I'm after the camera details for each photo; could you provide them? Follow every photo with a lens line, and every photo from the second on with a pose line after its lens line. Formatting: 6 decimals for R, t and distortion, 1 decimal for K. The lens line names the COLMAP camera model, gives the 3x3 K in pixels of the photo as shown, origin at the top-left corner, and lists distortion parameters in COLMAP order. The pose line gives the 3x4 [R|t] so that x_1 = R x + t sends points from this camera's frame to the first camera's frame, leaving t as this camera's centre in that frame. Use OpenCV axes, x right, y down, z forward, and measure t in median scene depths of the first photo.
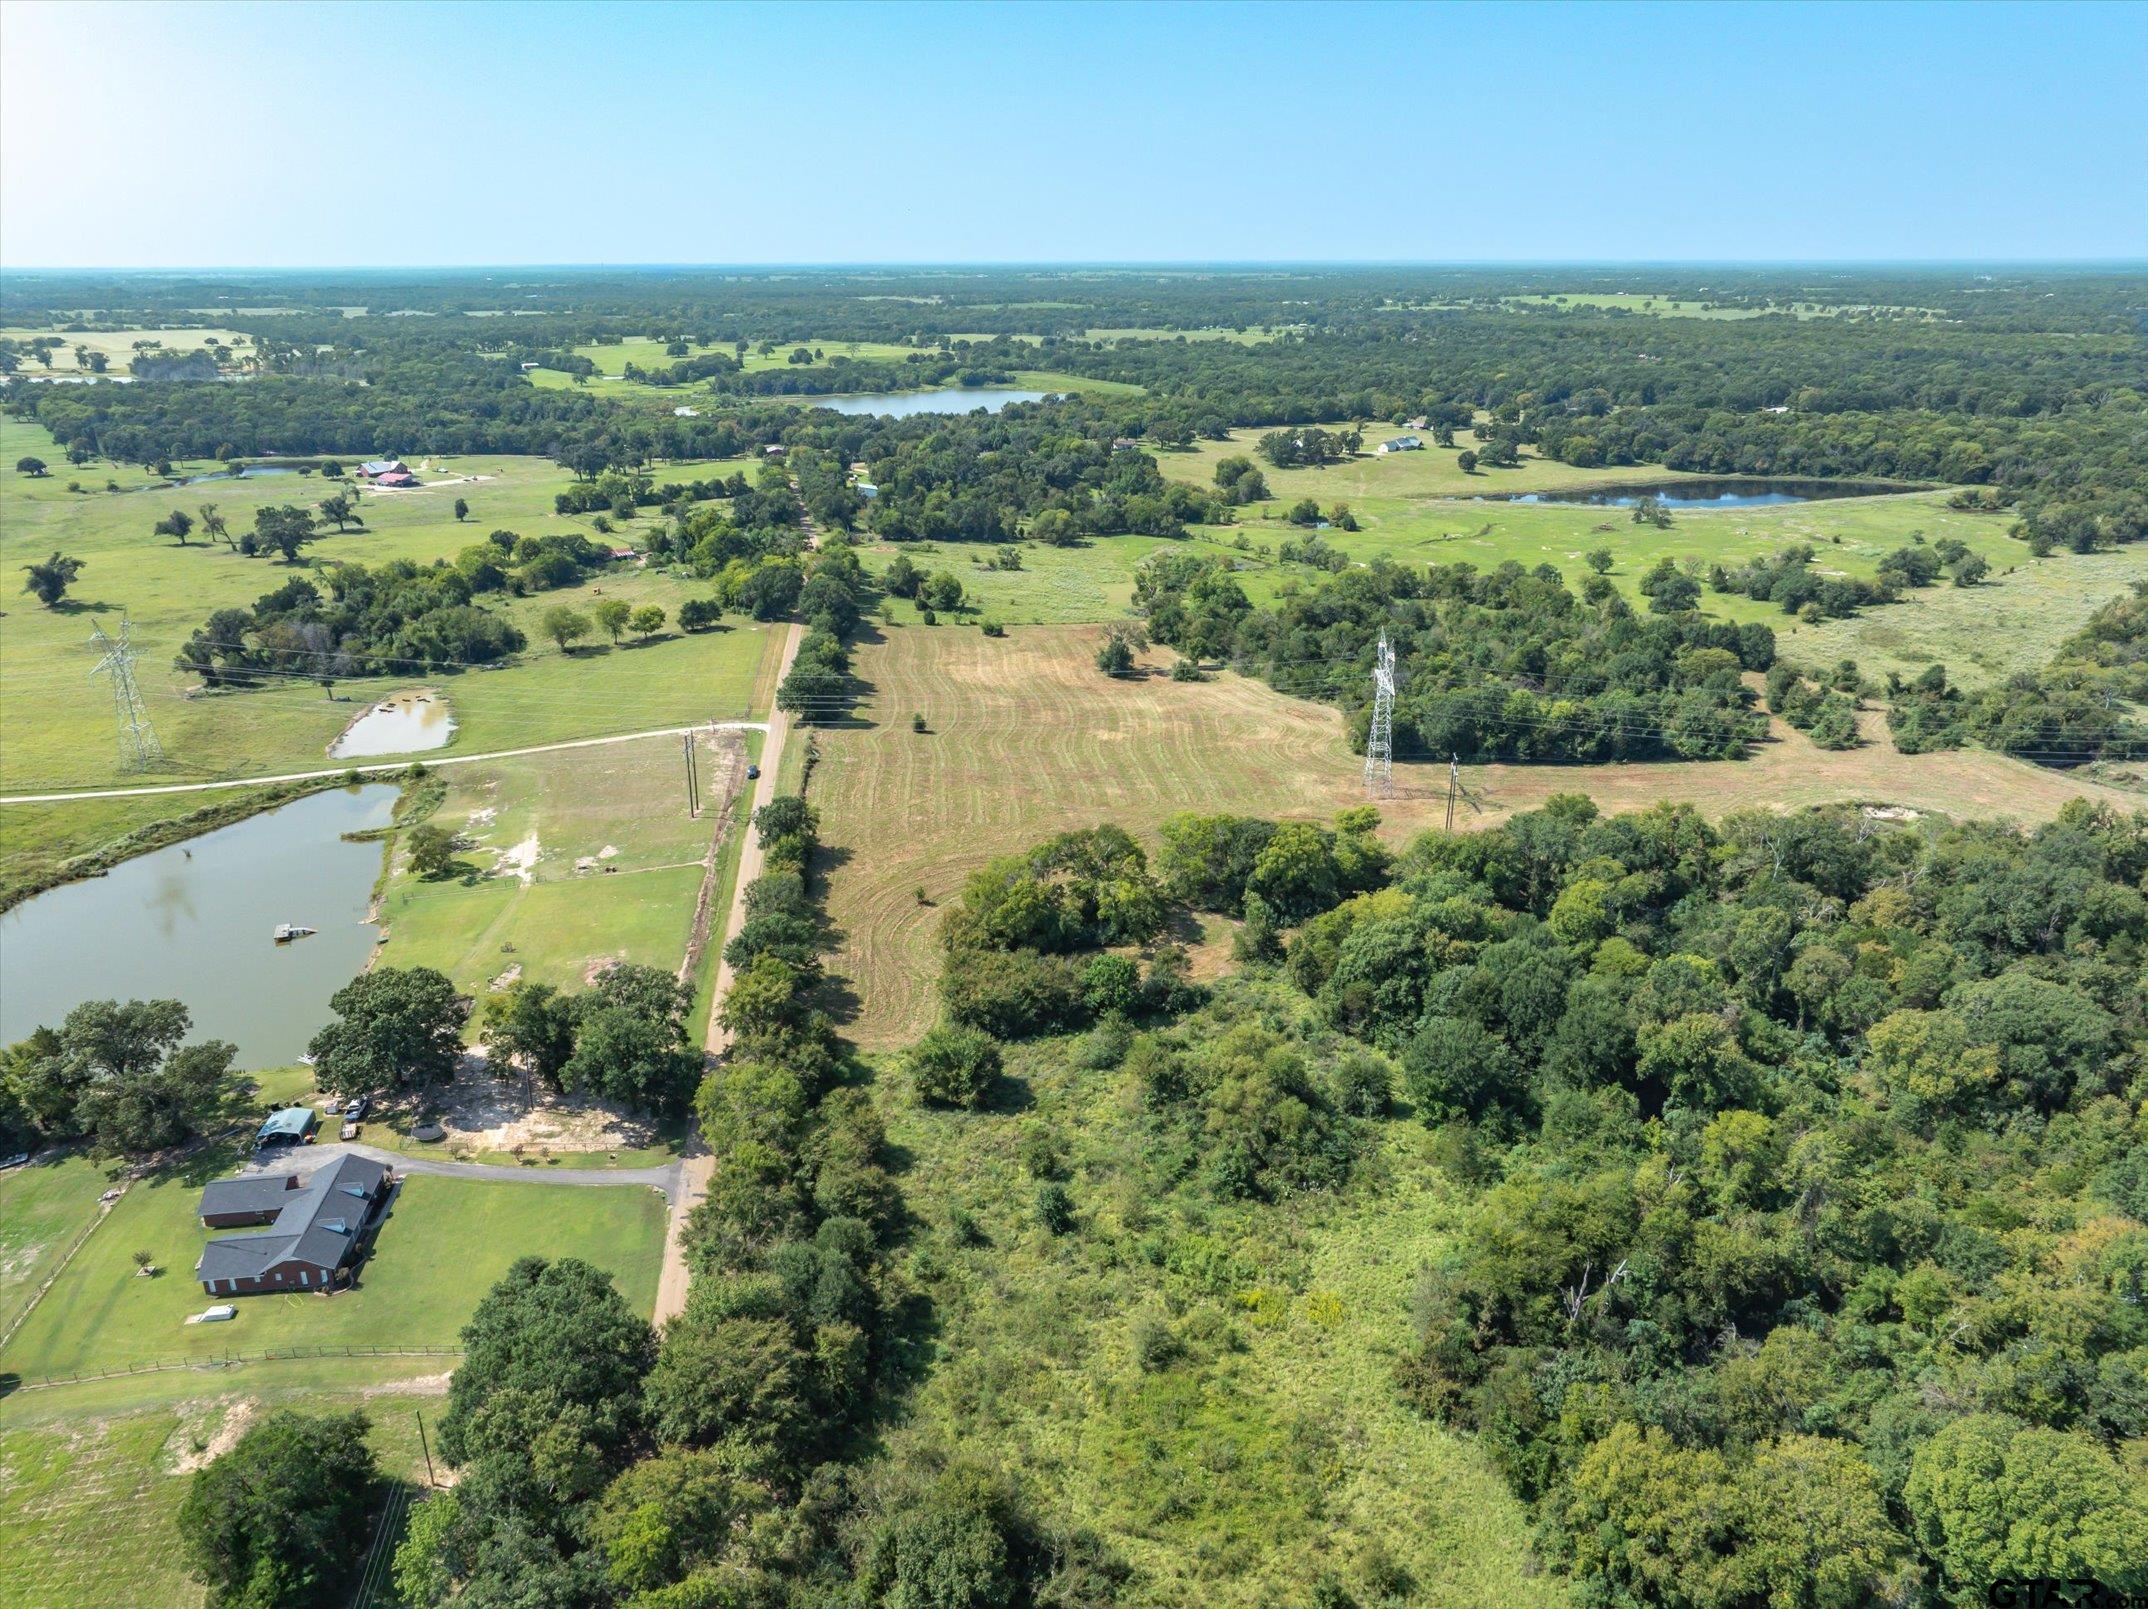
lens RADIAL K [[1546.2, 0, 1074.0], [0, 1546.2, 804.5], [0, 0, 1]] dist [-0.000328, -0.001879]
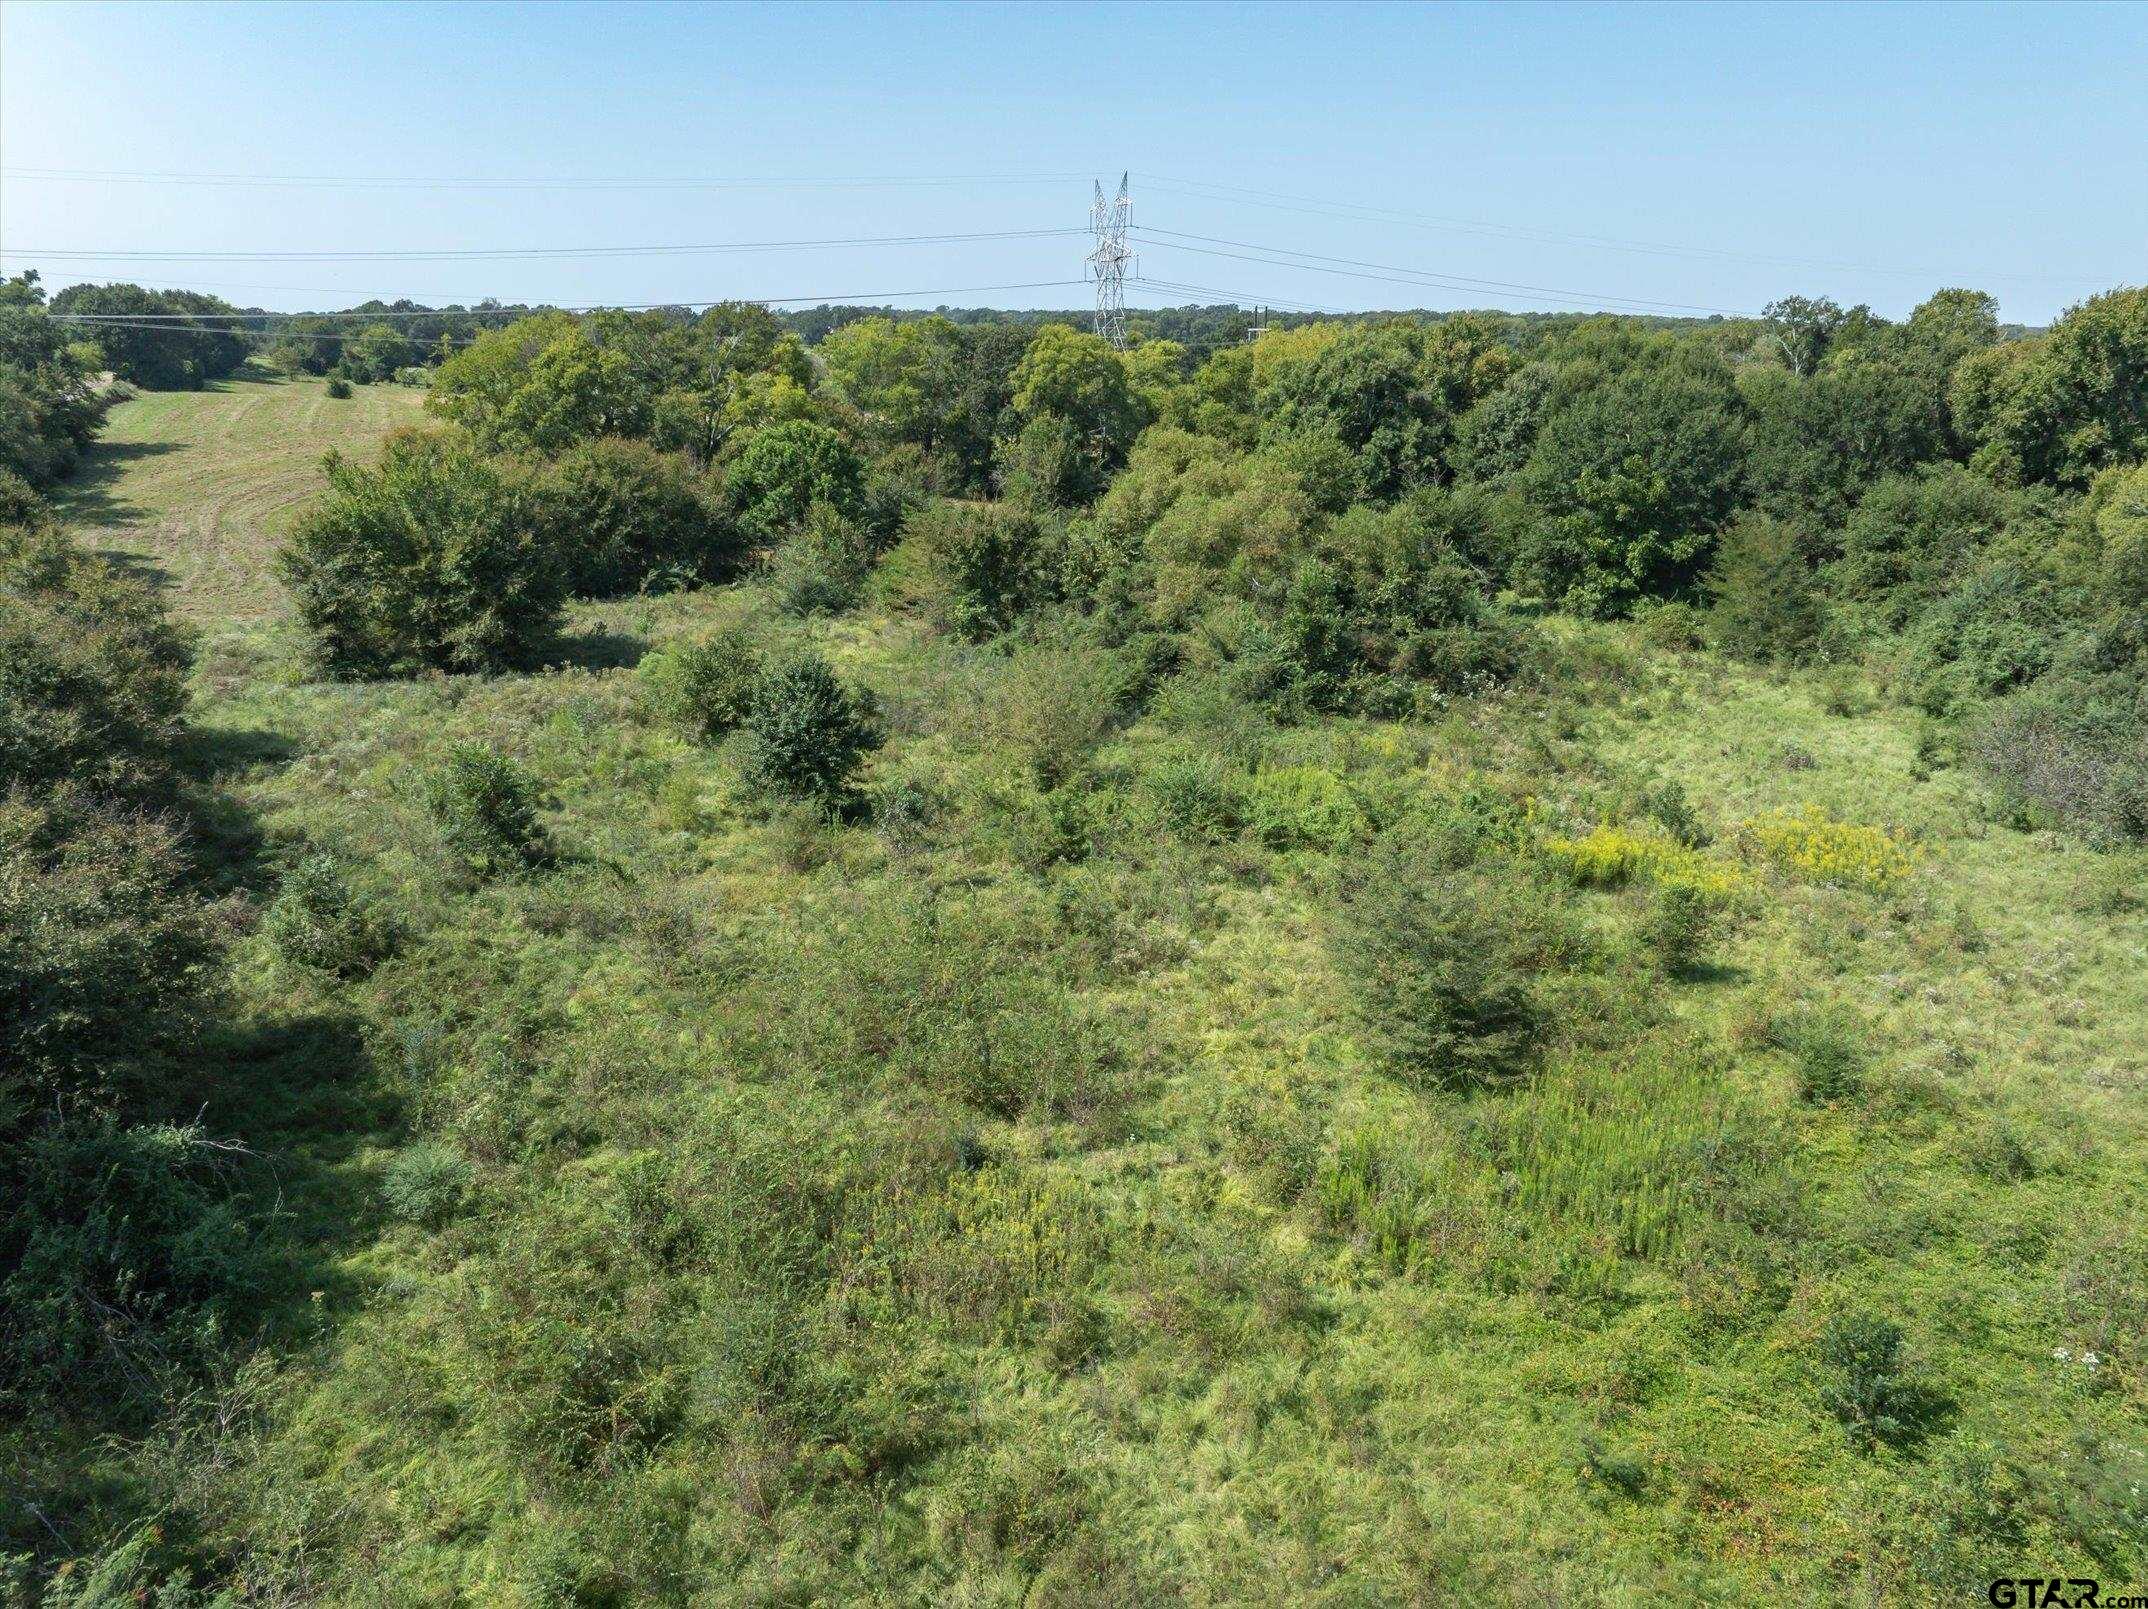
lens RADIAL K [[1546.2, 0, 1074.0], [0, 1546.2, 804.5], [0, 0, 1]] dist [-0.000328, -0.001879]
pose [[0.947440, -0.087979, 0.307599, -0.062329], [0.099333, 0.994824, -0.021417, 0.311897], [-0.304123, 0.050846, 0.951275, 0.774688]]
